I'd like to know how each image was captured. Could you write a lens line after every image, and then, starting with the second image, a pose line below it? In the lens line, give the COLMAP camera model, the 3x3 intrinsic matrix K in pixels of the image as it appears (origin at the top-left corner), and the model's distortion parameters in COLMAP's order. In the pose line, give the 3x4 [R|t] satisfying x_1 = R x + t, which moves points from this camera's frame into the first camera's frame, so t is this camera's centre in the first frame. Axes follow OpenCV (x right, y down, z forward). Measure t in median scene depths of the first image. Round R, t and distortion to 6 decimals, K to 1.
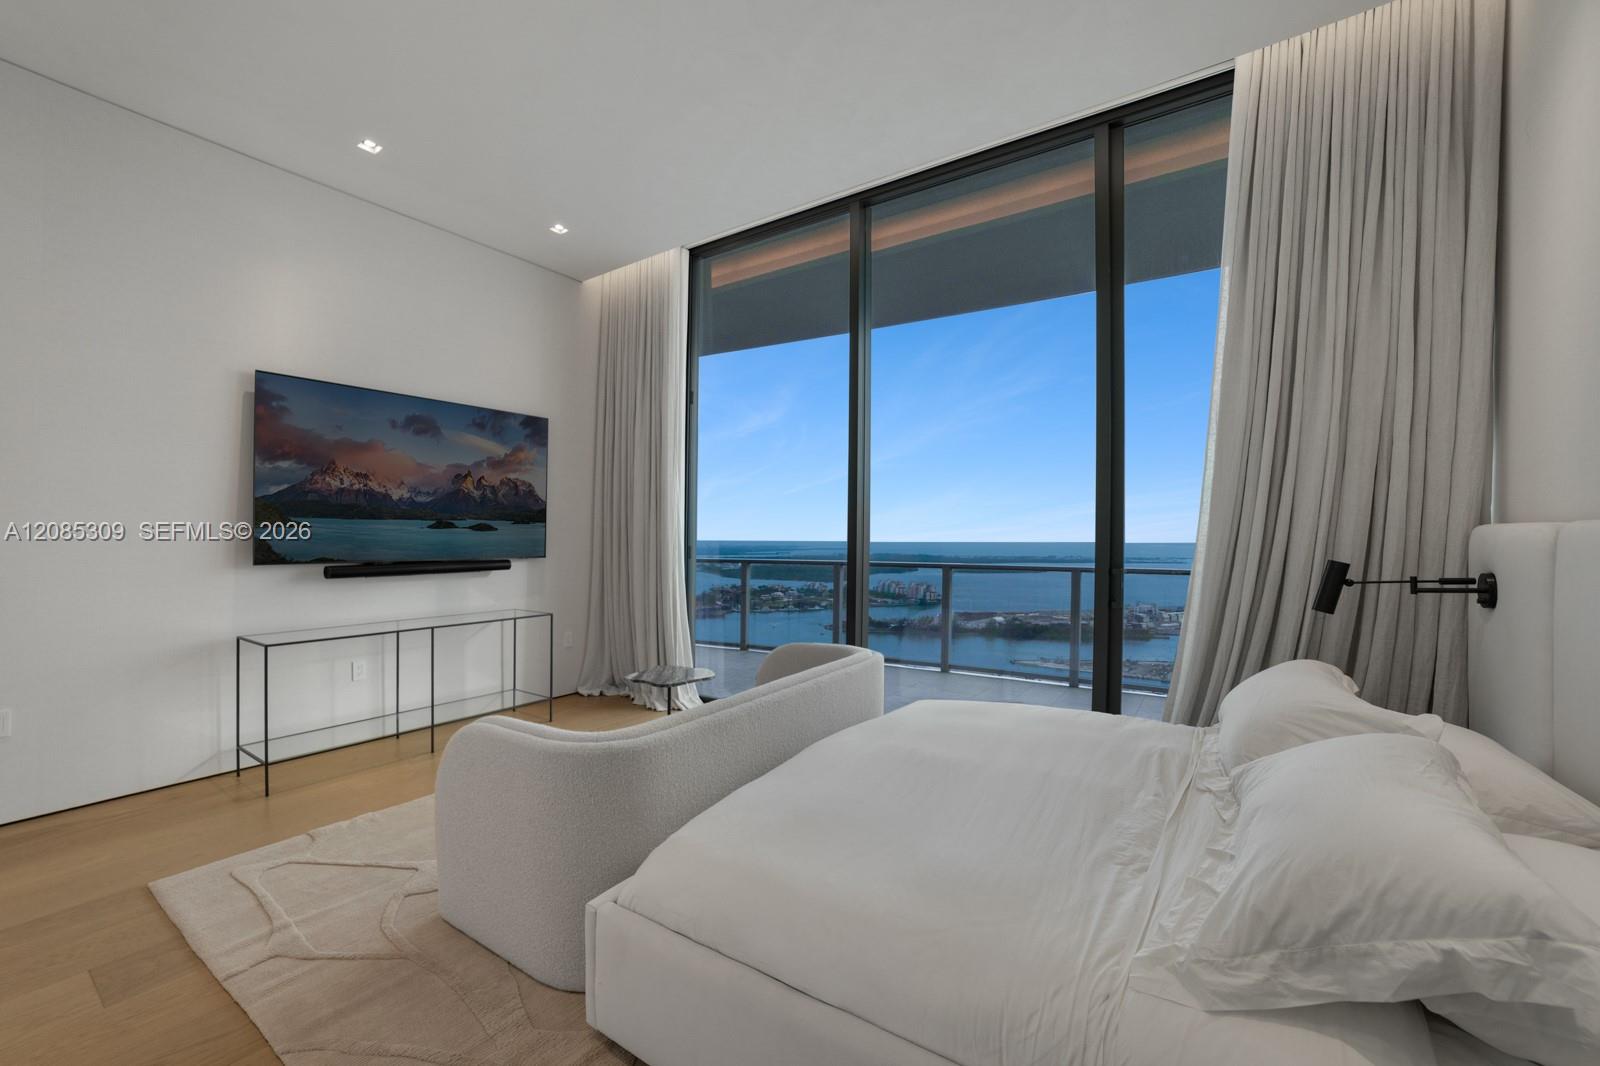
lens RADIAL K [[699.5, 0, 802.9], [0, 699.5, 552.9], [0, 0, 1]] dist [0.121454, -0.000010]
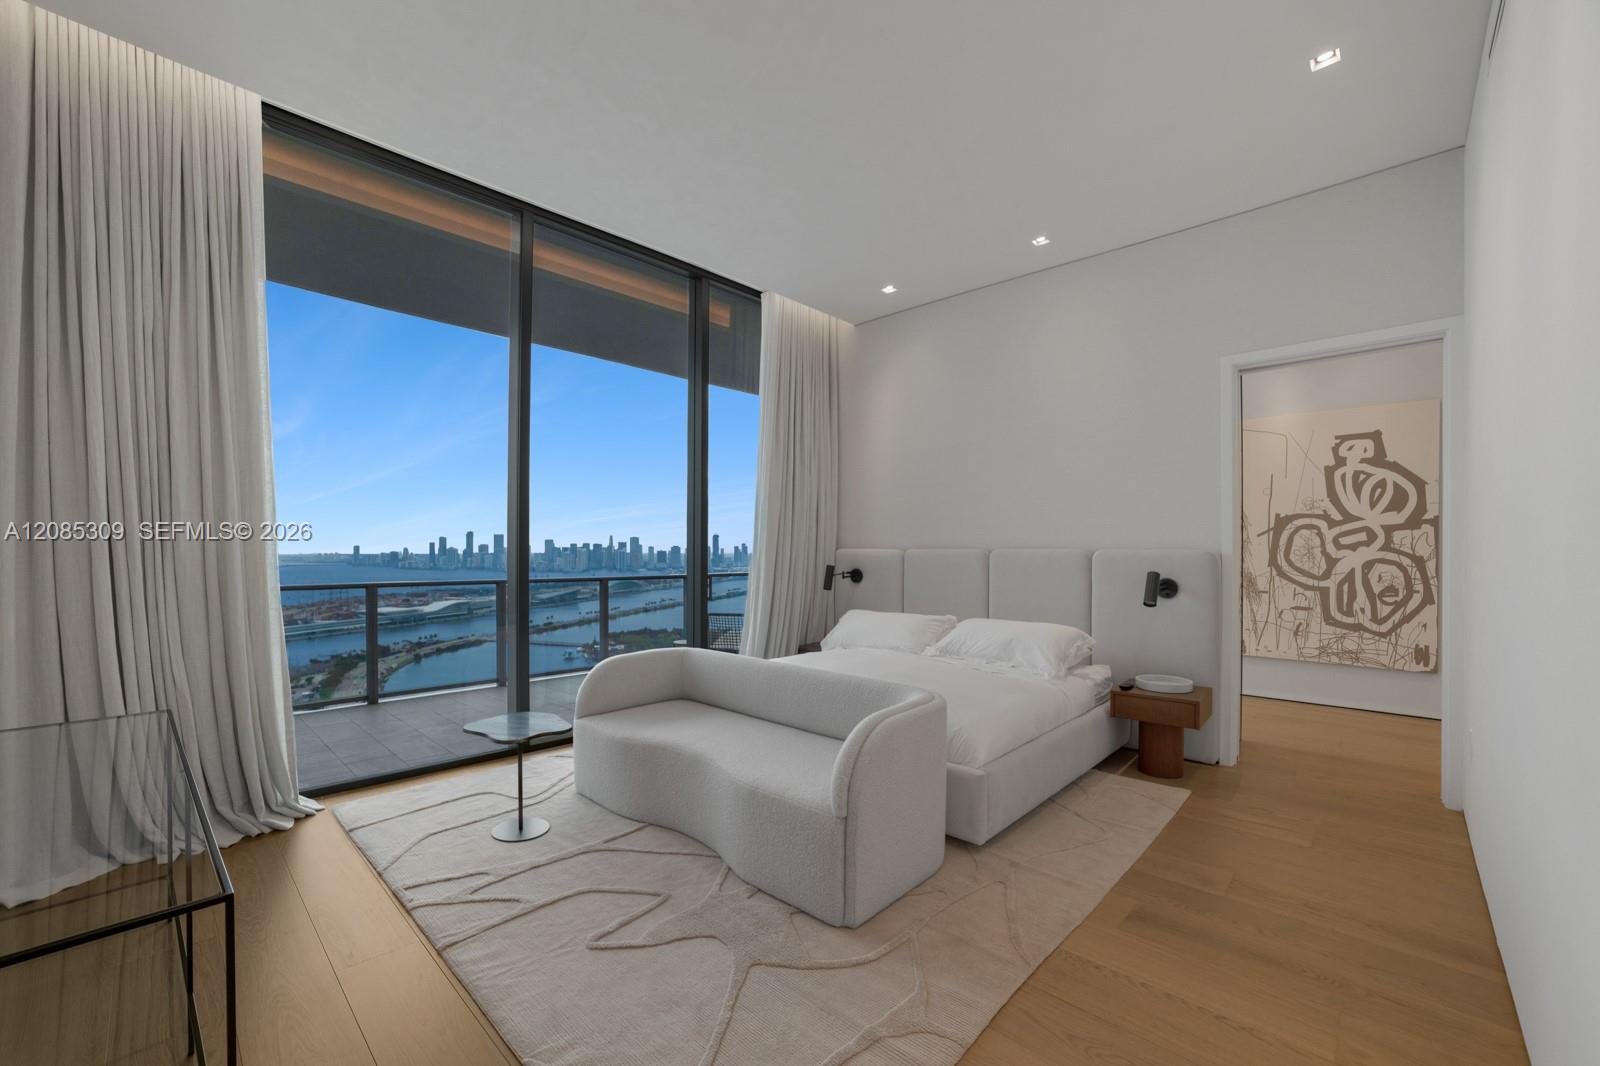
lens RADIAL K [[653.4, 0, 801.6], [0, 653.4, 557.5], [0, 0, 1]] dist [-0.000569, -0.000019]
pose [[0.225188, -0.004096, 0.974307, -0.790792], [0.016781, 0.999859, 0.000325, -0.008100], [-0.974171, 0.016277, 0.225225, 0.487631]]
